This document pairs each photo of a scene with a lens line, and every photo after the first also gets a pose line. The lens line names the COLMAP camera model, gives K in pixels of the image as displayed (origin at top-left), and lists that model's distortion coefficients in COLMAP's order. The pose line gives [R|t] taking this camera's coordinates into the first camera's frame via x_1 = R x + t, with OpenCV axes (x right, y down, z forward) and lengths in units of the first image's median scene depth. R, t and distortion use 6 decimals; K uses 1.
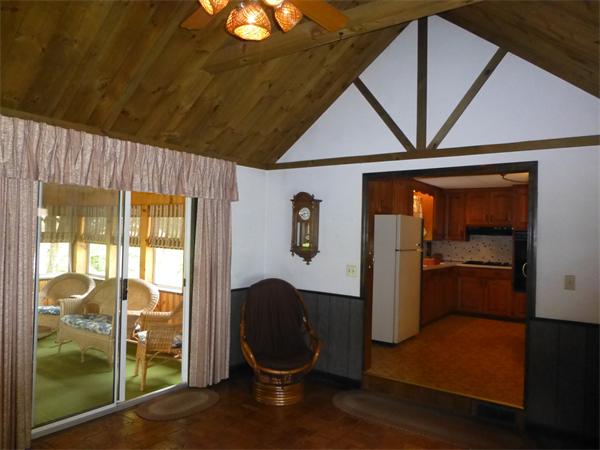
lens RADIAL K [[448.5, 0, 300.4], [0, 448.5, 225.7], [0, 0, 1]] dist [-0.000469, 0.000526]
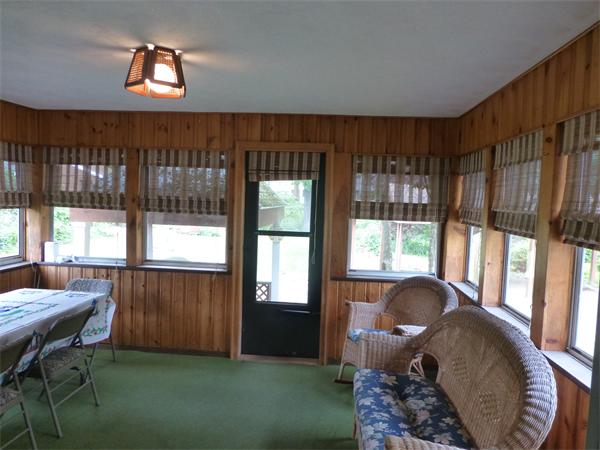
lens RADIAL K [[448.5, 0, 300.4], [0, 448.5, 222.8], [0, 0, 1]] dist [-0.000469, 0.000526]
pose [[0.520214, 0.035072, -0.853316, -0.132058], [-0.003961, 0.999245, 0.038655, 0.018336], [0.854027, -0.016729, 0.519960, 0.594836]]
